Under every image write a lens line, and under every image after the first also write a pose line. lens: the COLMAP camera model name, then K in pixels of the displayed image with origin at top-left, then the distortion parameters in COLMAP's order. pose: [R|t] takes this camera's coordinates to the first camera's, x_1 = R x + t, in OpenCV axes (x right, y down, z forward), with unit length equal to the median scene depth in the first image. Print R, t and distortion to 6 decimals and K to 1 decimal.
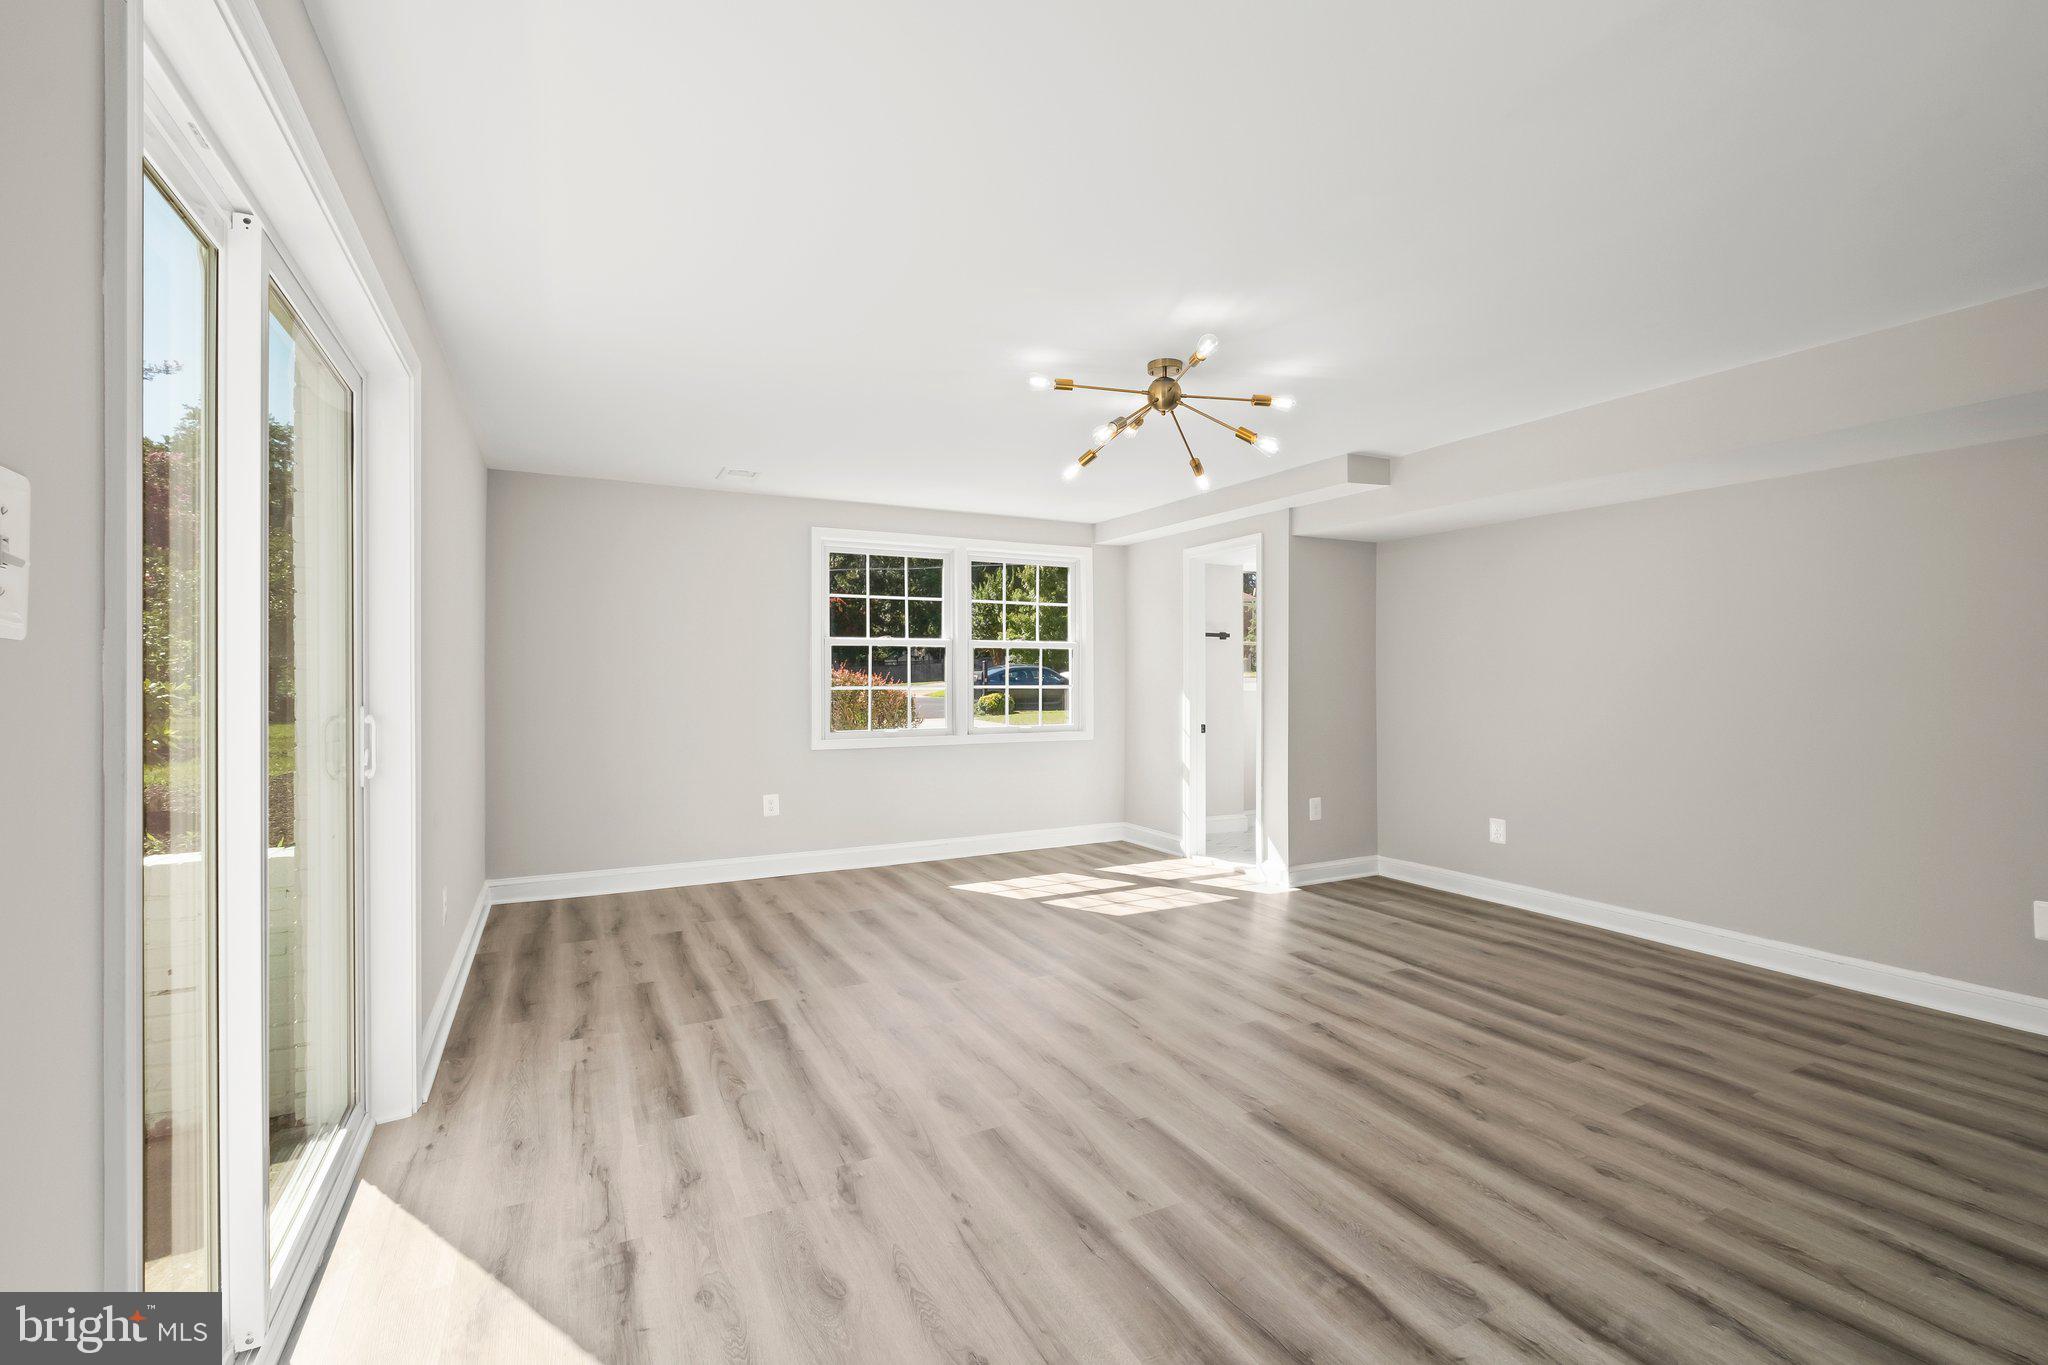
lens RADIAL K [[907.3, 0, 1029.1], [0, 907.3, 678.0], [0, 0, 1]] dist [-0.000154, -0.004996]
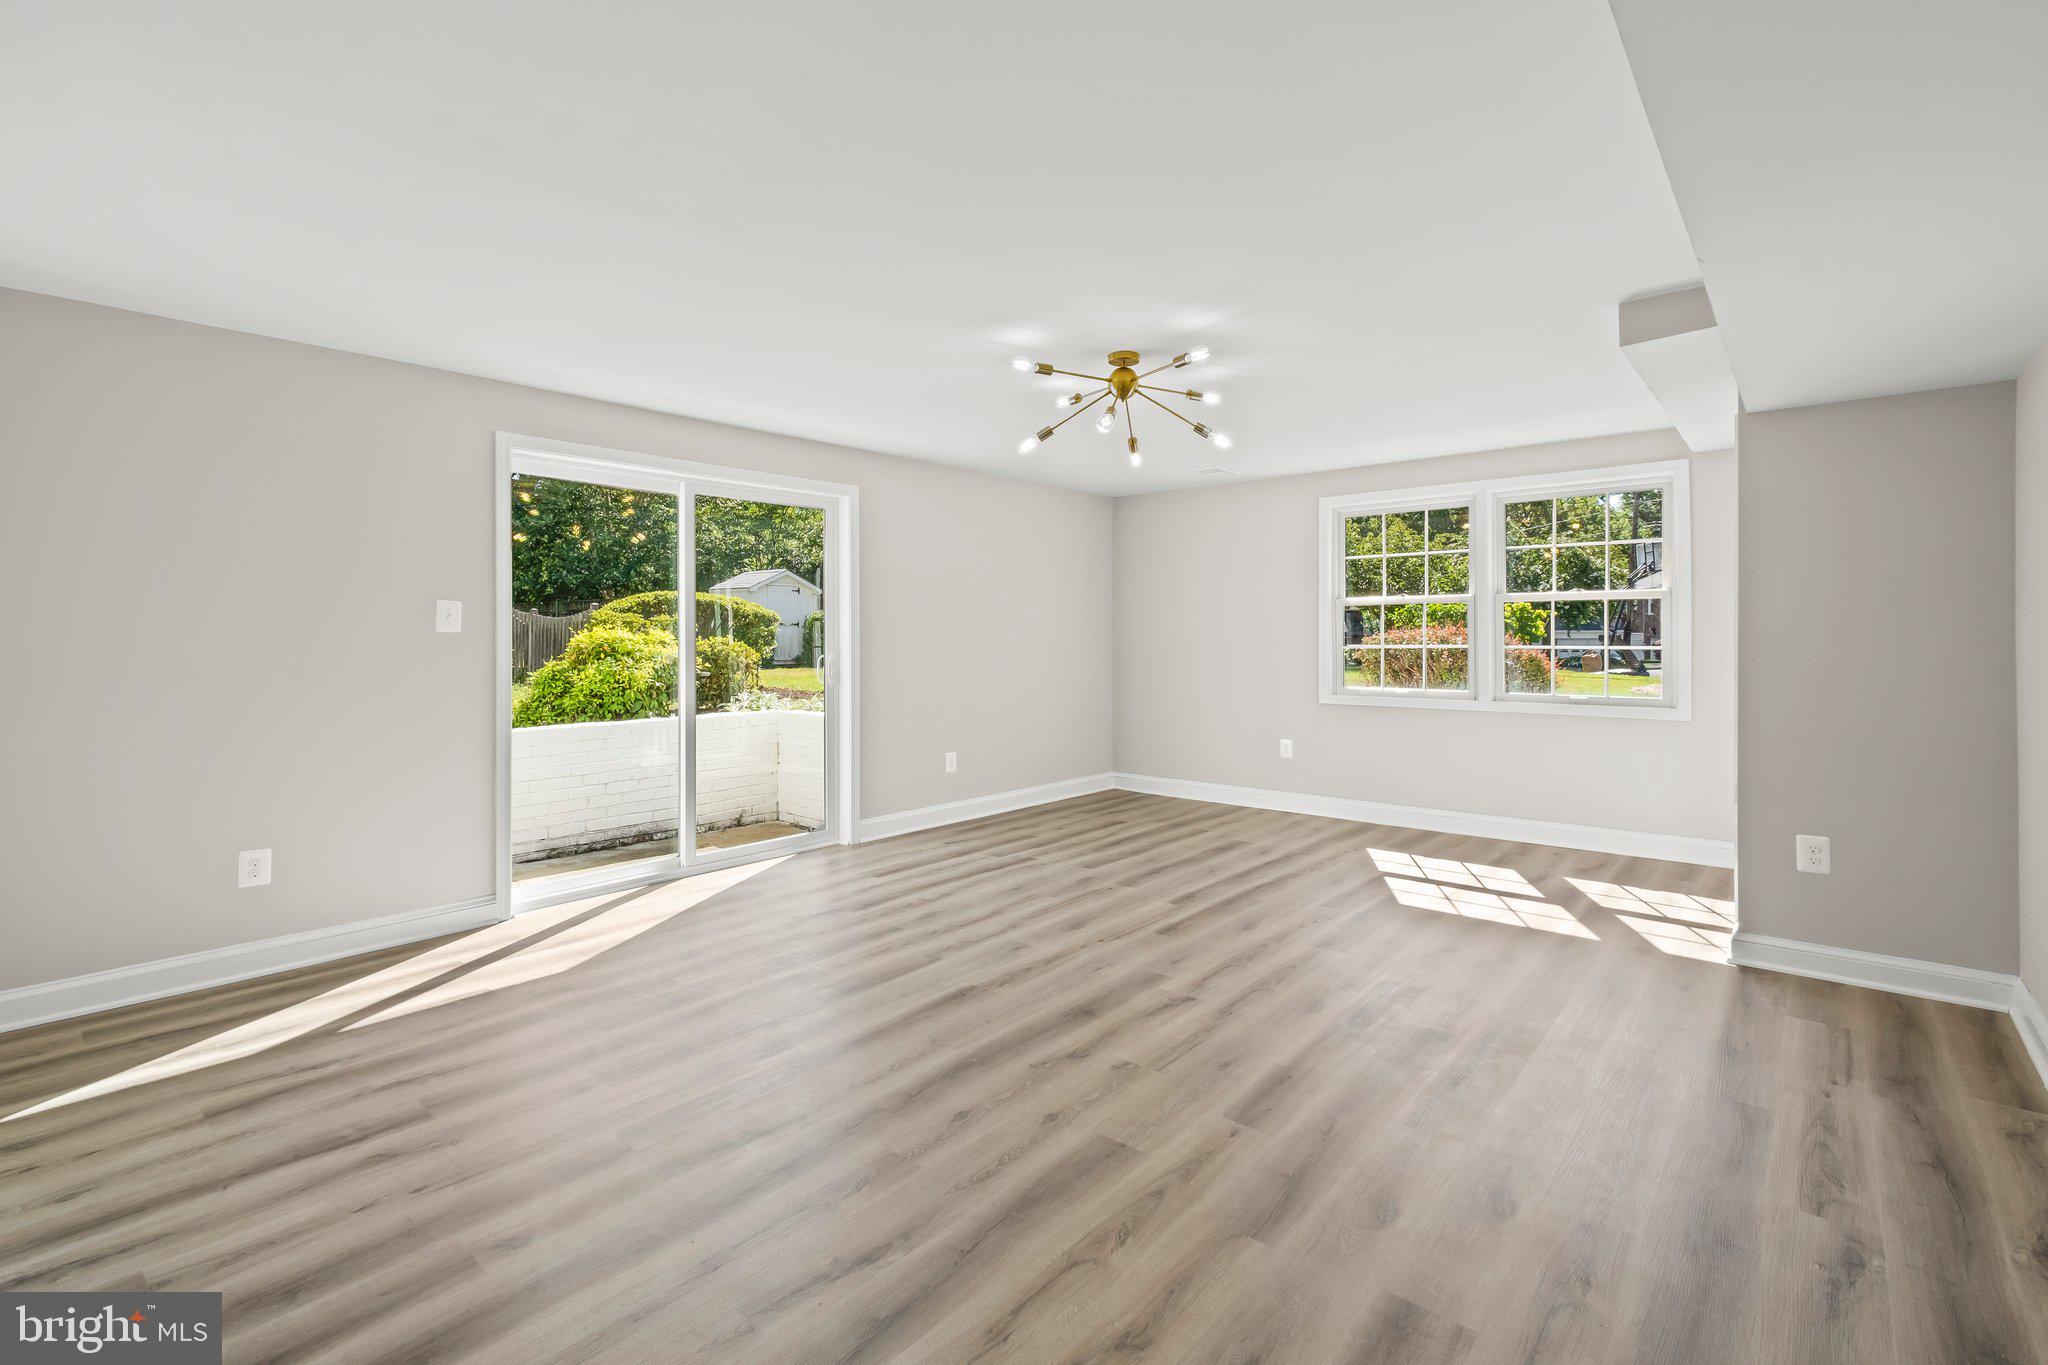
lens RADIAL K [[925.6, 0, 1028.1], [0, 925.6, 626.4], [0, 0, 1]] dist [0.001611, 0.000128]
pose [[0.368051, -0.008094, -0.929770, 1.223103], [0.001712, 0.999966, -0.008027, -0.005722], [0.929804, 0.001363, 0.368053, 0.499257]]
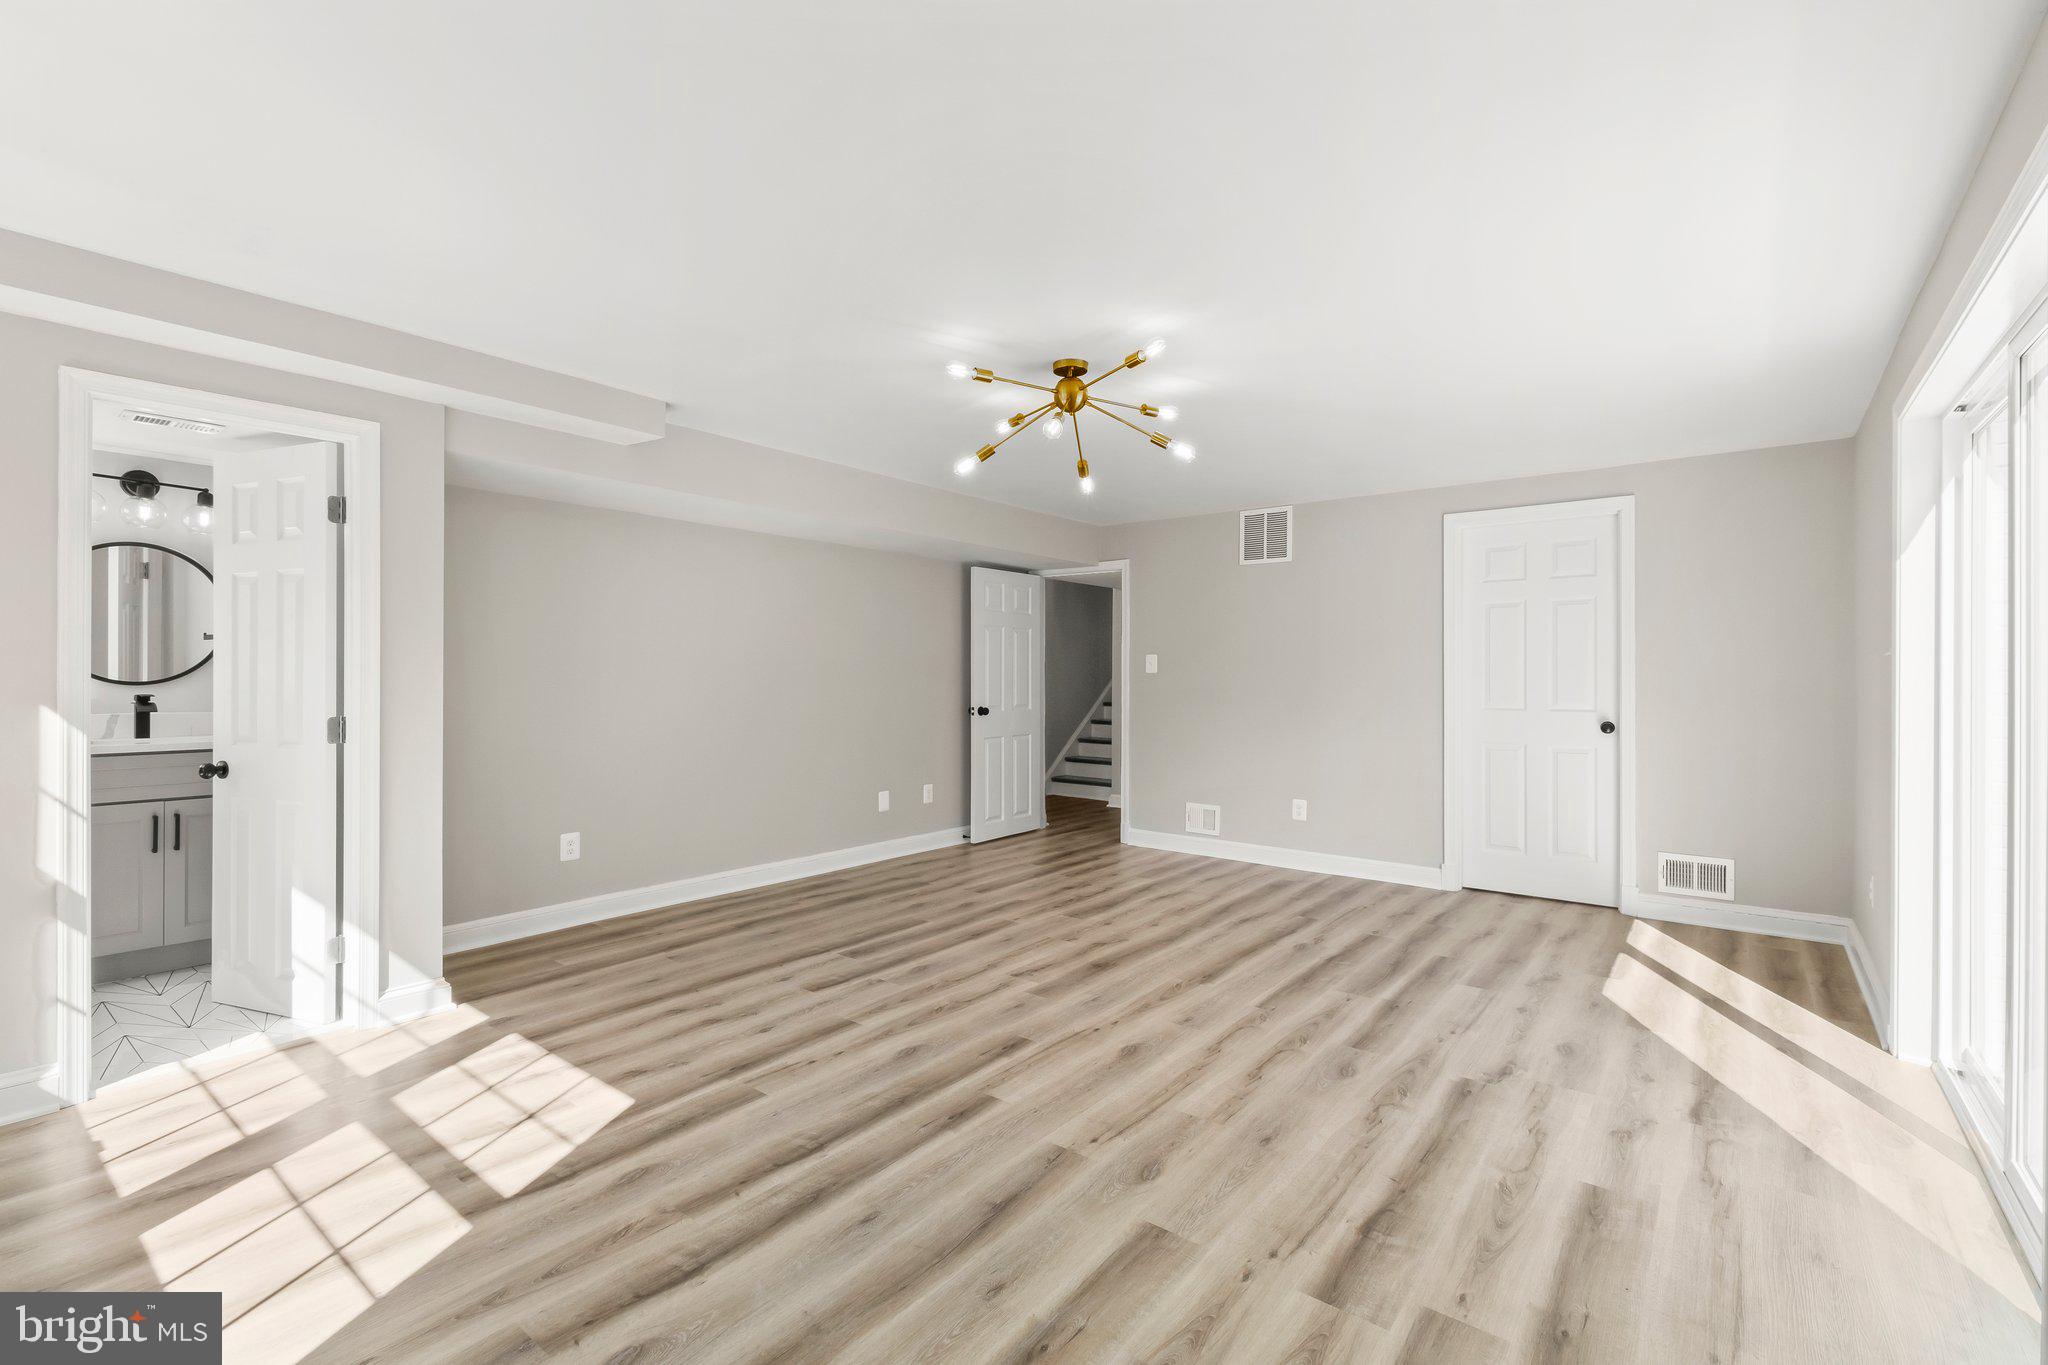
lens RADIAL K [[907.3, 0, 1029.1], [0, 907.3, 678.0], [0, 0, 1]] dist [-0.000154, -0.004996]
pose [[-0.419954, -0.004461, 0.907534, -0.775406], [-0.000876, 0.999989, 0.004510, -0.003692], [-0.907545, 0.001099, -0.419954, 1.537042]]
